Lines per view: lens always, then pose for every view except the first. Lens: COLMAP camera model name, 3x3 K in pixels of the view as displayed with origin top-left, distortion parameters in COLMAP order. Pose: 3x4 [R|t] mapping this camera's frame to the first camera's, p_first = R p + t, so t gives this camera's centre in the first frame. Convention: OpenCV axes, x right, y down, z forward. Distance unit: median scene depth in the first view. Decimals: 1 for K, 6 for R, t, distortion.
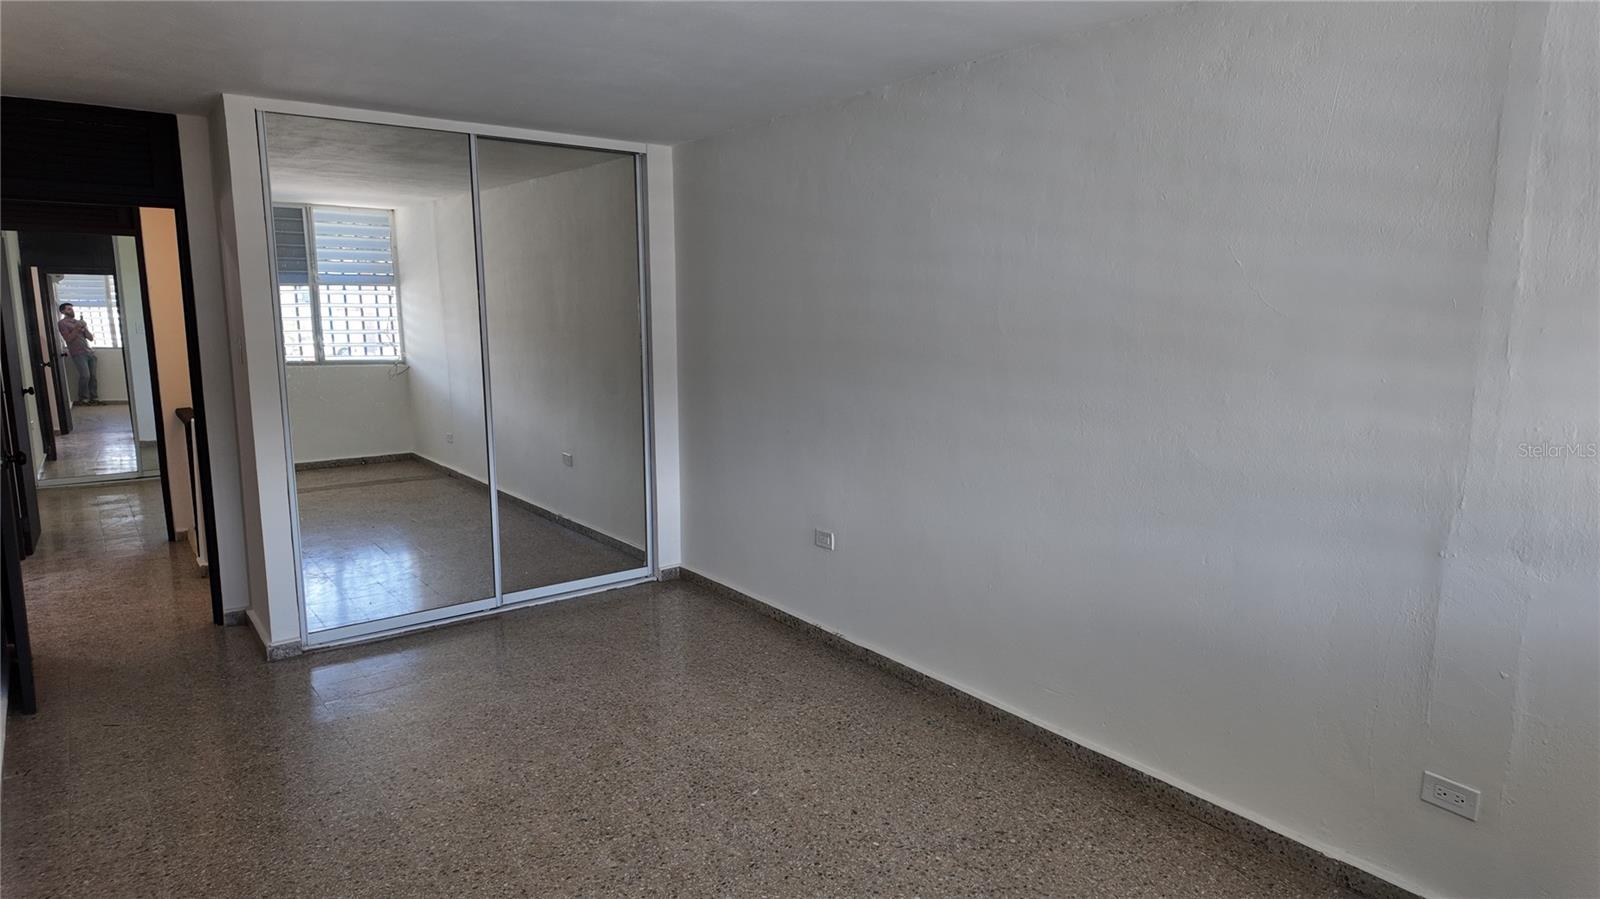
lens RADIAL K [[933.7, 0, 800.0], [0, 933.7, 449.5], [0, 0, 1]] dist [0.019043, -0.001126]
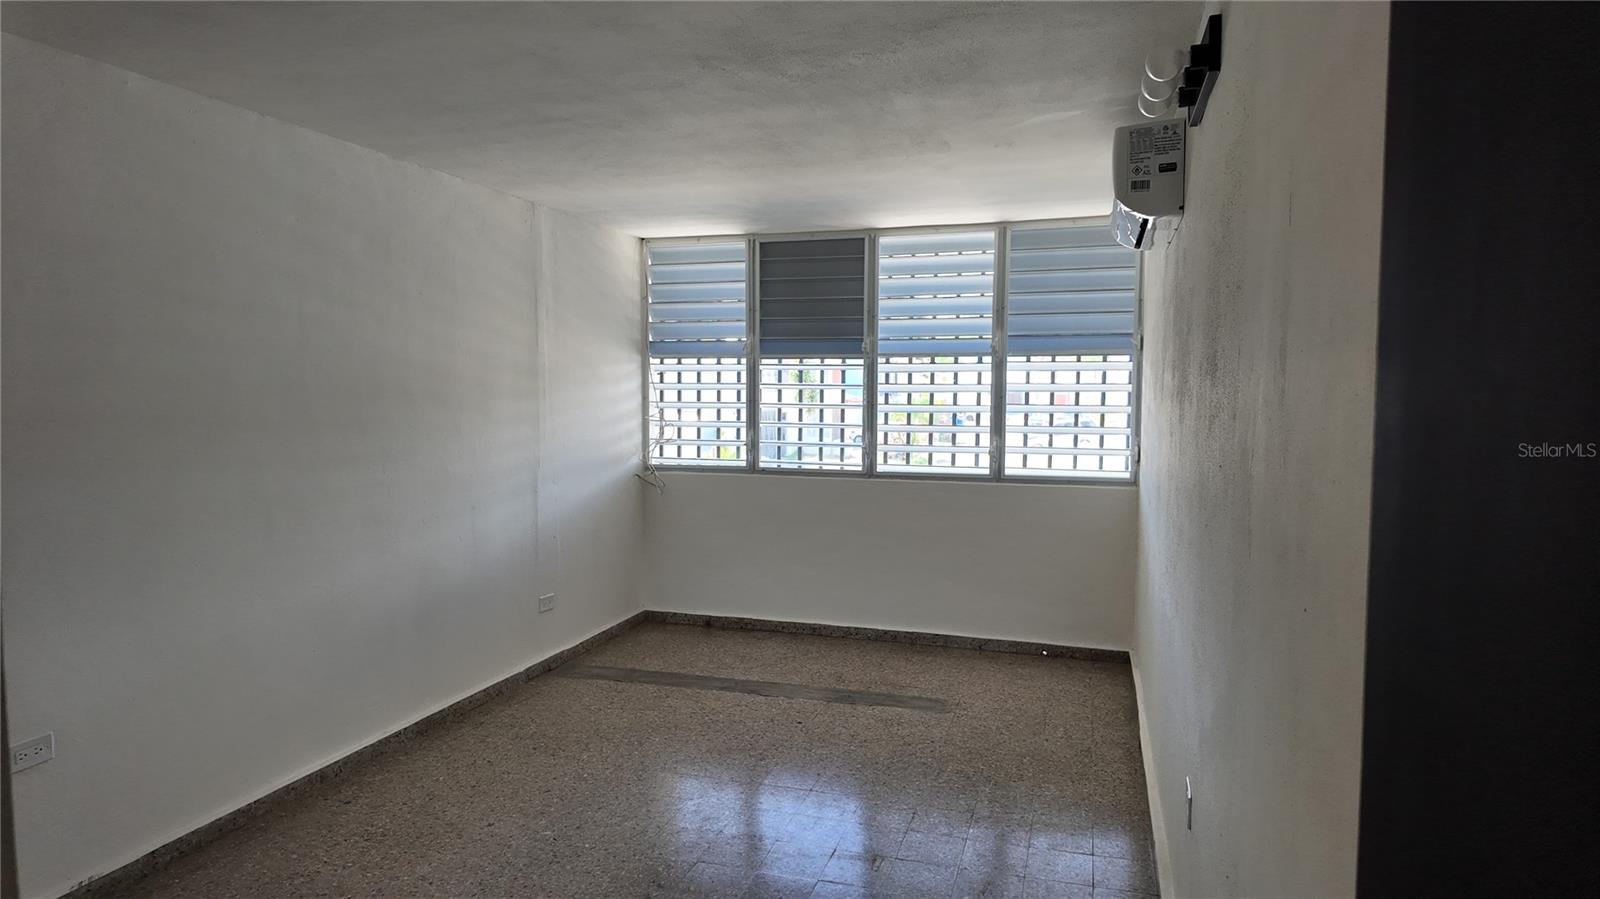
lens RADIAL K [[933.7, 0, 800.0], [0, 933.7, 449.5], [0, 0, 1]] dist [0.019043, -0.001126]
pose [[-0.565002, -0.066751, 0.822385, -1.203816], [0.121439, 0.979140, 0.162906, -0.219867], [-0.816104, 0.191912, -0.545110, 1.453557]]
